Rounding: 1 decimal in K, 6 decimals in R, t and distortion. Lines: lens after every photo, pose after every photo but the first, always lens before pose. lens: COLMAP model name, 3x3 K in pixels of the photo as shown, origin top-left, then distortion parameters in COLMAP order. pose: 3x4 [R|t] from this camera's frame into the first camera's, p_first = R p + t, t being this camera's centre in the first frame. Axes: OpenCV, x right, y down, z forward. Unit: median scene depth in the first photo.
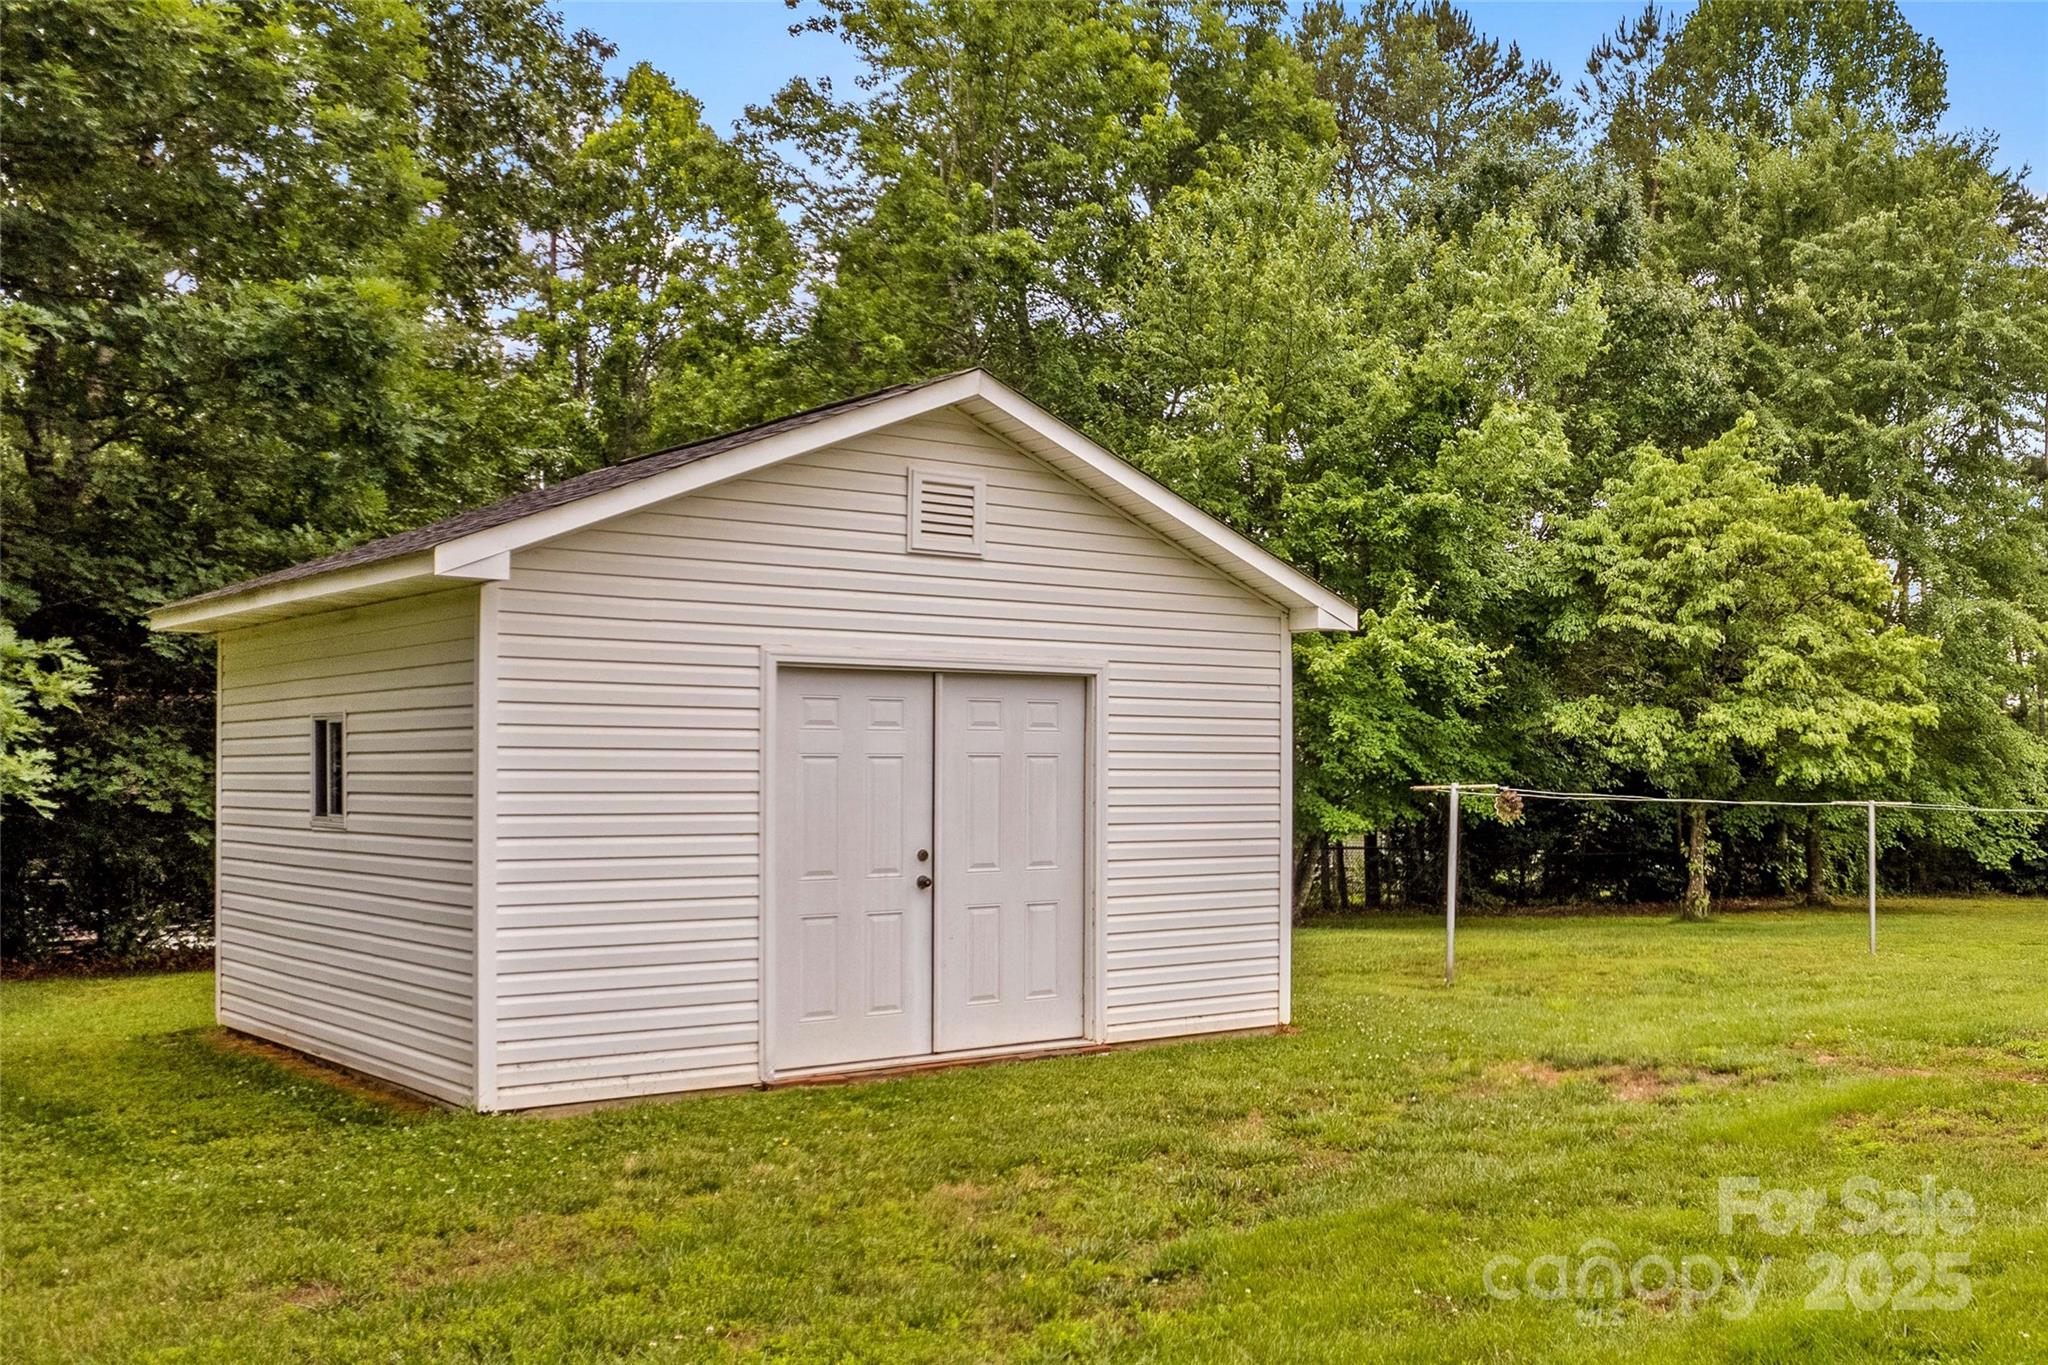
lens RADIAL K [[1719.6, 0, 1024.1], [0, 1719.6, 763.5], [0, 0, 1]] dist [-0.059772, 0.005316]
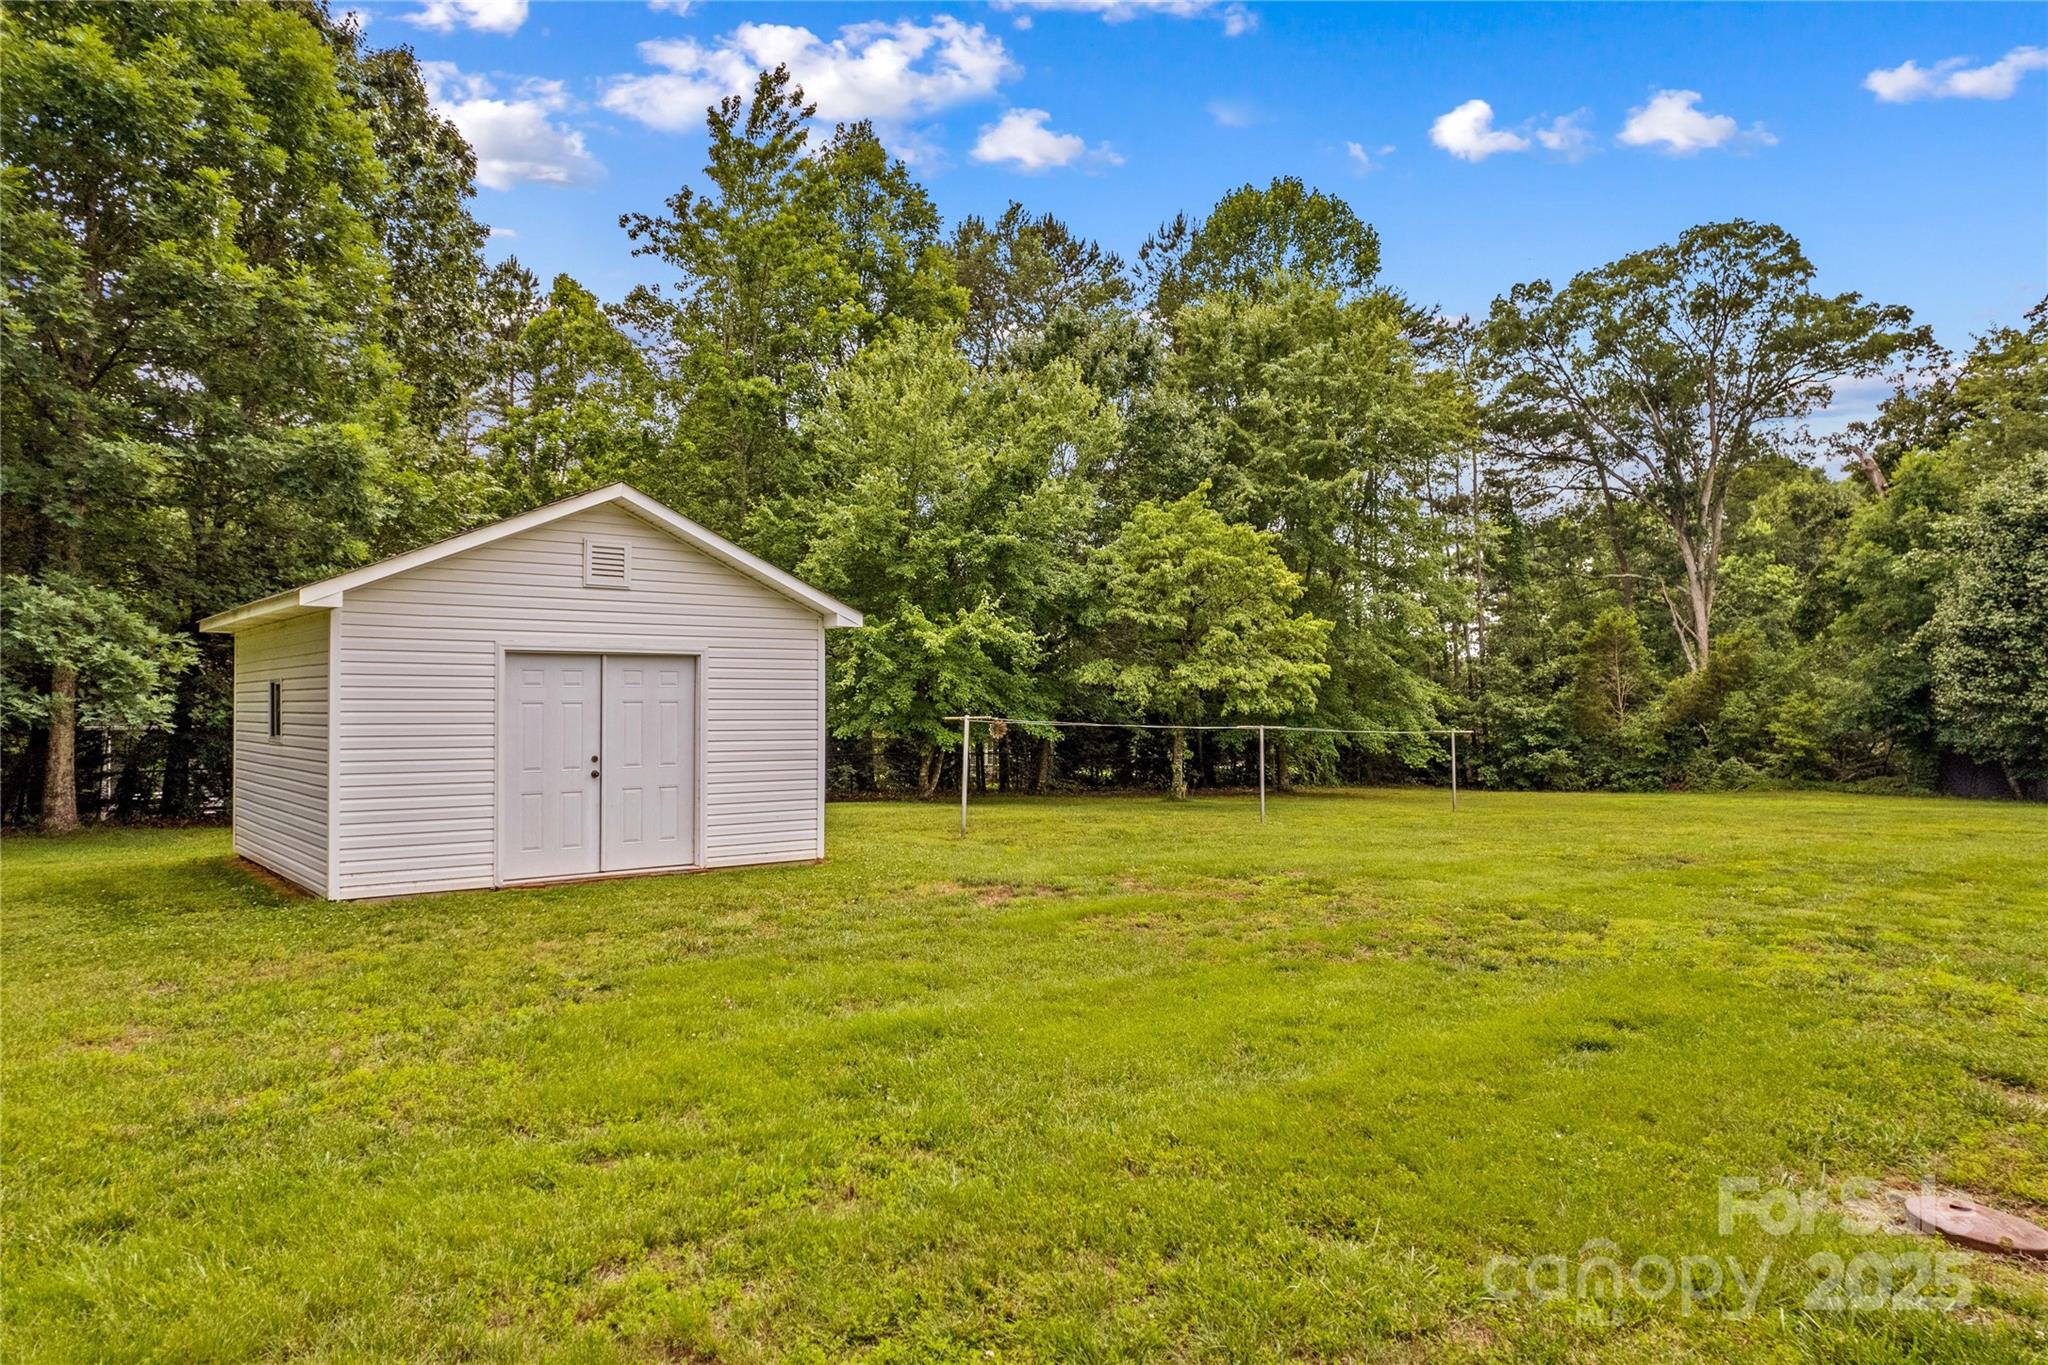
lens RADIAL K [[1250.0, 0, 1024.0], [0, 1250.0, 682.5], [0, 0, 1]] dist [-0.052590, 0.054112]
pose [[0.996409, -0.004107, -0.084575, 0.356768], [0.003642, 0.999977, -0.005653, -0.011626], [0.084597, 0.005325, 0.996401, -0.168786]]
